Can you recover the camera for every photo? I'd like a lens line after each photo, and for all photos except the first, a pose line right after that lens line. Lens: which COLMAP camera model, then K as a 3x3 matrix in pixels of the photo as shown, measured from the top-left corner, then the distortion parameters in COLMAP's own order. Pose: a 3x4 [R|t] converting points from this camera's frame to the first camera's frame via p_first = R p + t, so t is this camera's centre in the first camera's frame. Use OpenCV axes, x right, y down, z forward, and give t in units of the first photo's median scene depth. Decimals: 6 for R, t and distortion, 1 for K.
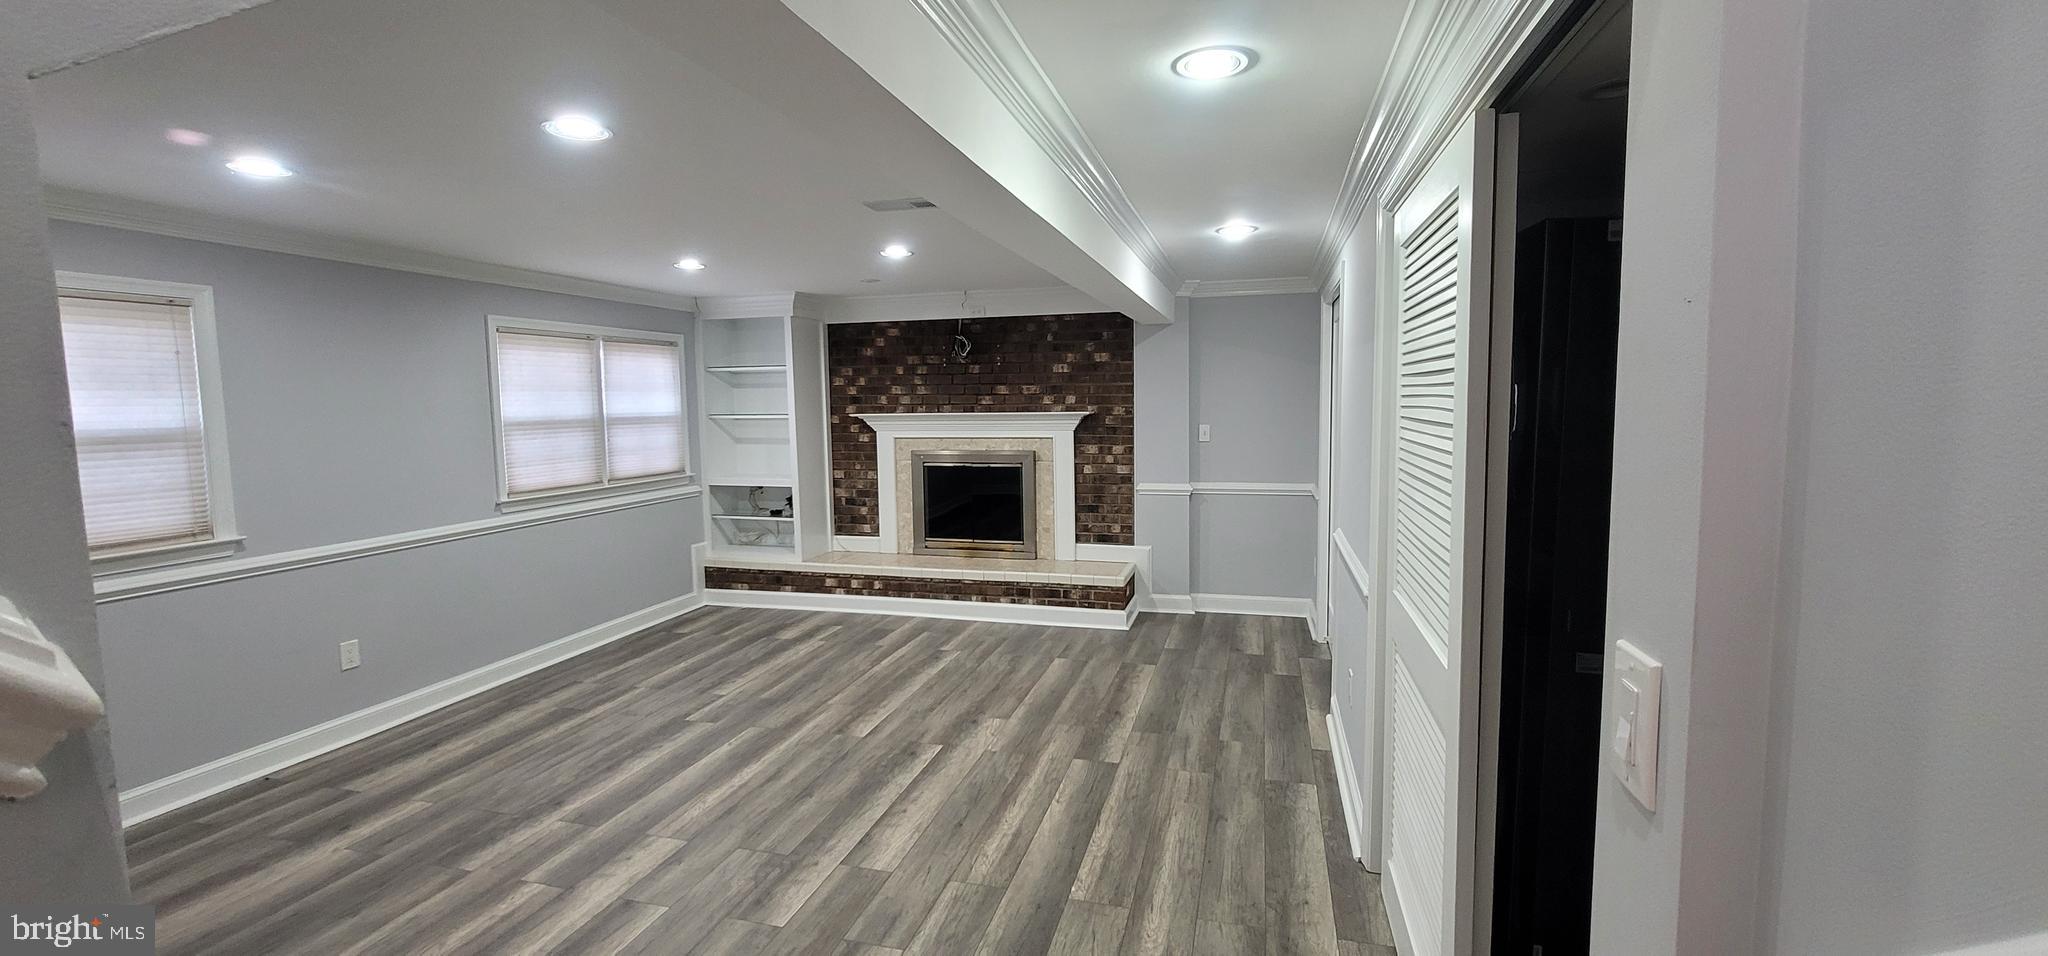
lens RADIAL K [[828.8, 0, 1027.5], [0, 828.8, 475.8], [0, 0, 1]] dist [-0.003866, 0.001877]
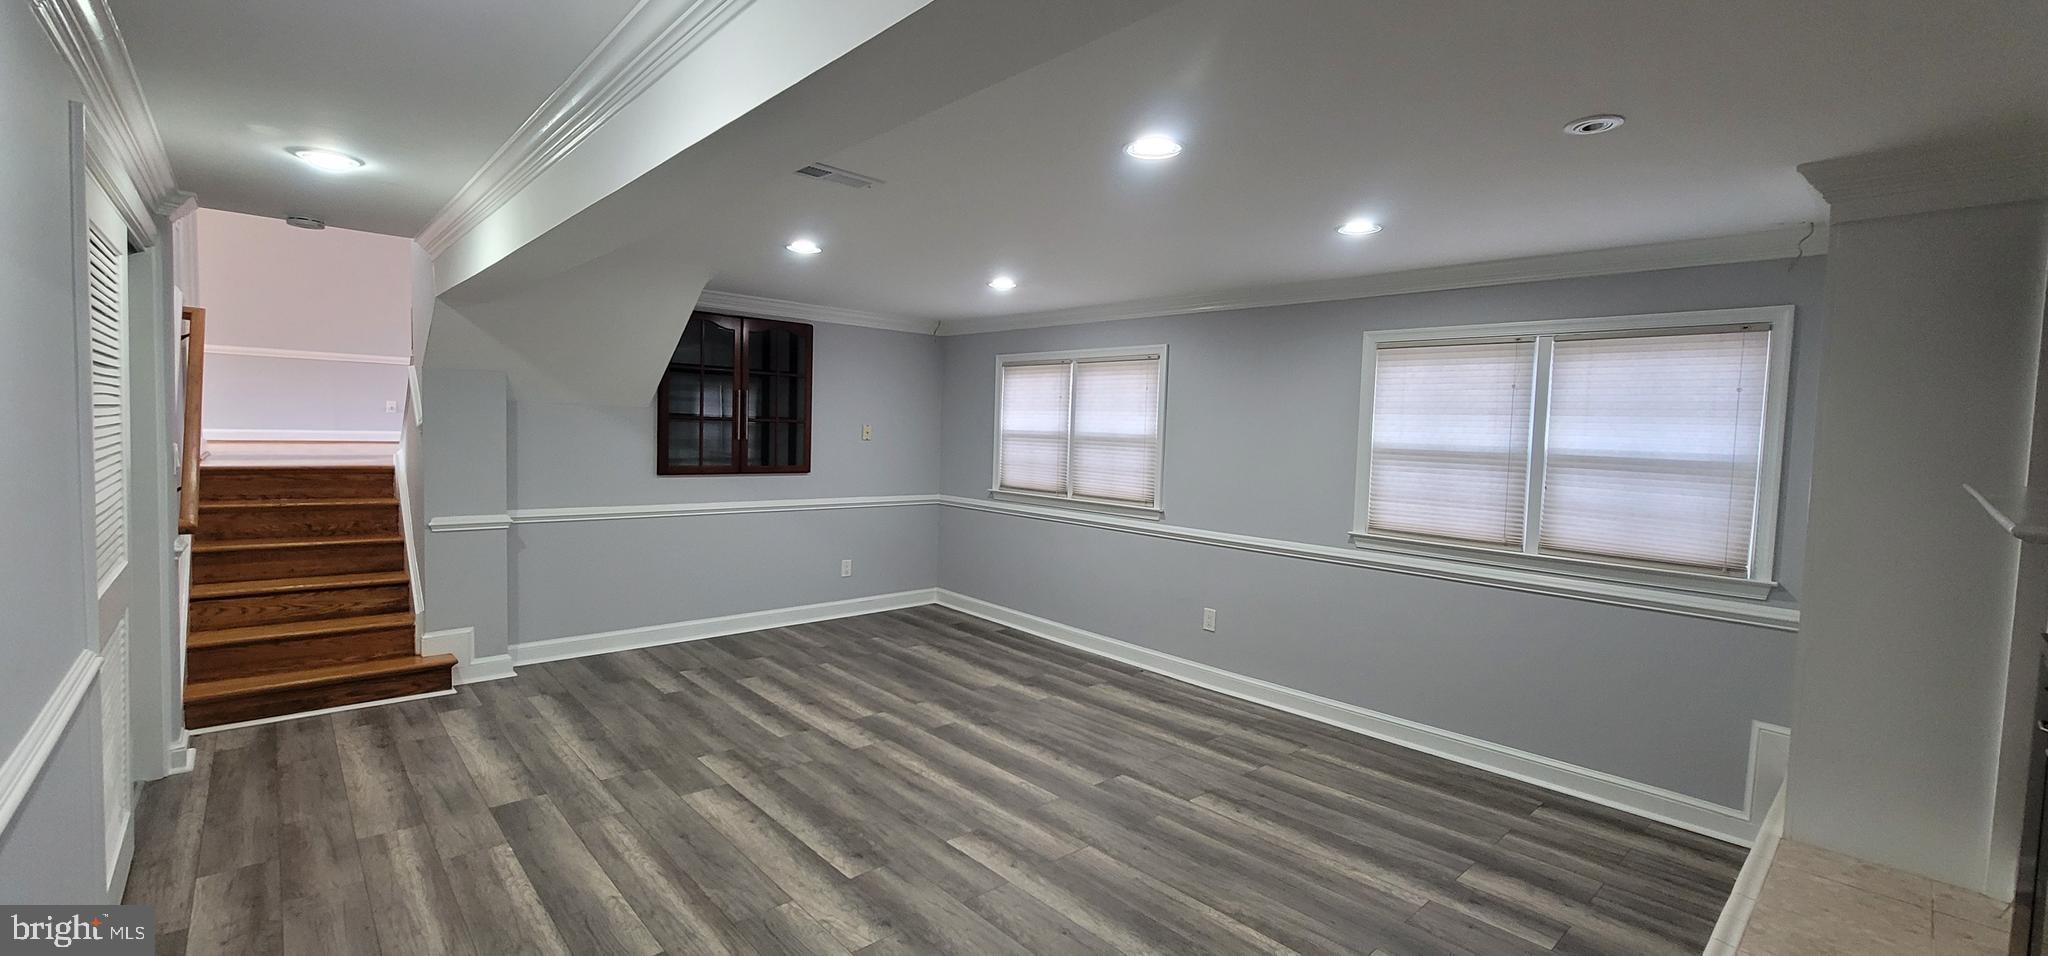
lens RADIAL K [[828.8, 0, 1022.9], [0, 828.8, 474.0], [0, 0, 1]] dist [-0.003866, 0.001877]
pose [[-0.526086, 0.046238, -0.849173, 0.348080], [-0.103826, 0.987559, 0.118096, -0.108345], [0.844070, 0.150295, -0.514741, 1.188902]]
